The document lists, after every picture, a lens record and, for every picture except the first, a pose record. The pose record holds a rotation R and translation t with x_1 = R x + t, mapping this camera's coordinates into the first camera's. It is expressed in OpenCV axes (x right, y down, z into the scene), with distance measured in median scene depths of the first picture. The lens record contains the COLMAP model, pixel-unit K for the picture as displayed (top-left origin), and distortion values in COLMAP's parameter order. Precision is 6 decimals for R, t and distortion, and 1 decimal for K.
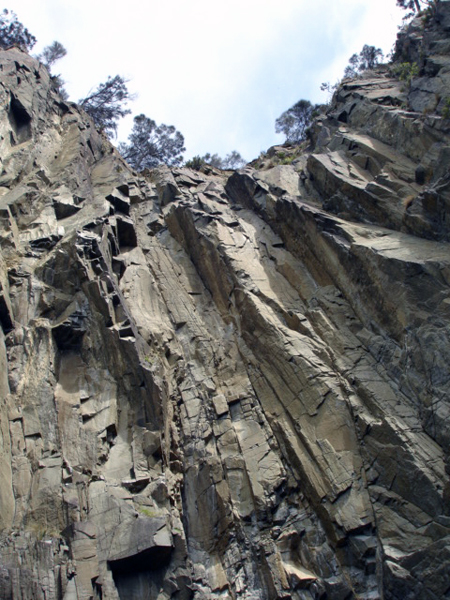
lens RADIAL K [[673.5, 0, 224.3], [0, 673.5, 300.4], [0, 0, 1]] dist [-0.085627, 0.000000]
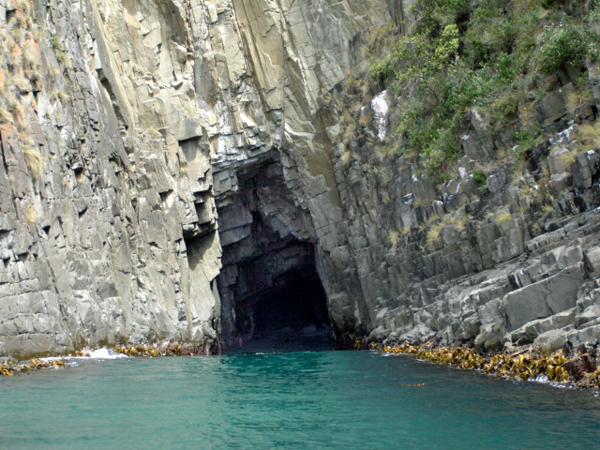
lens RADIAL K [[1401.4, 0, 300.1], [0, 1401.4, 225.0], [0, 0, 1]] dist [-0.095098, 0.000000]
pose [[0.974481, -0.008729, 0.224301, -0.713047], [-0.181999, 0.554172, 0.812262, -2.989748], [-0.131391, -0.832356, 0.538441, -1.722306]]
